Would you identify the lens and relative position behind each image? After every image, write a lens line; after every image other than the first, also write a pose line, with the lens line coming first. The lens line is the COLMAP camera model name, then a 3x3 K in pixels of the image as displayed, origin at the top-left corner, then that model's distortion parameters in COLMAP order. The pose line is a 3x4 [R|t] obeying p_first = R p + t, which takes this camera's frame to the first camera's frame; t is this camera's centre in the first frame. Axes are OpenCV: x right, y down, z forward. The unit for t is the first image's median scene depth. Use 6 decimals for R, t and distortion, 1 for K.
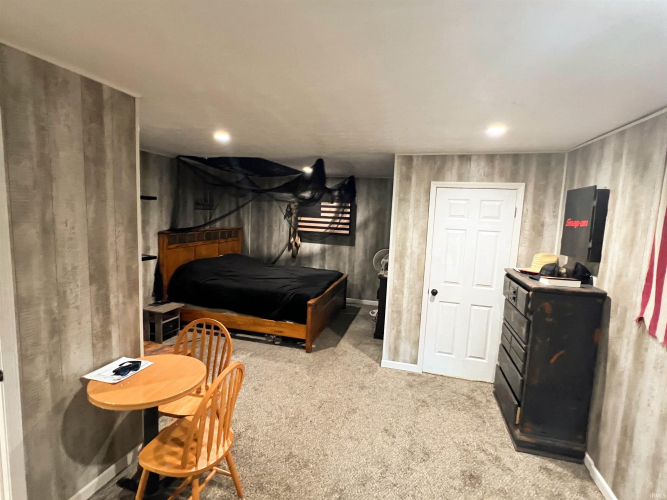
lens RADIAL K [[334.5, 0, 333.5], [0, 334.5, 250.0], [0, 0, 1]] dist [-0.000964, 0.000327]
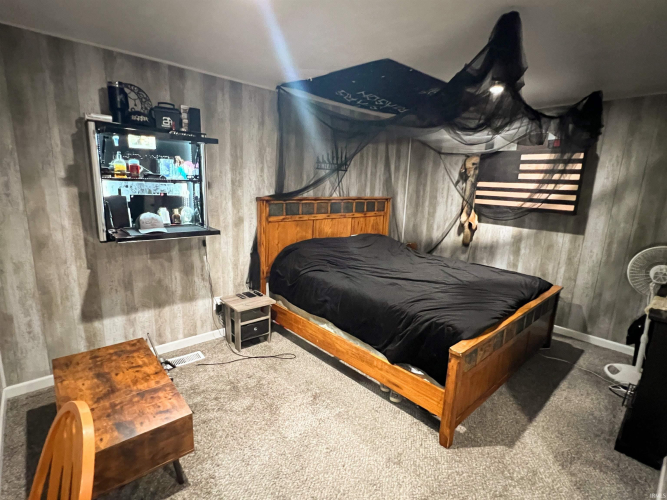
lens RADIAL K [[334.5, 0, 333.5], [0, 334.5, 250.0], [0, 0, 1]] dist [-0.000964, 0.000327]
pose [[0.839514, 0.095788, -0.534828, 0.016639], [-0.061362, 0.994755, 0.081842, -0.007853], [0.539863, -0.035890, 0.840988, 0.357693]]
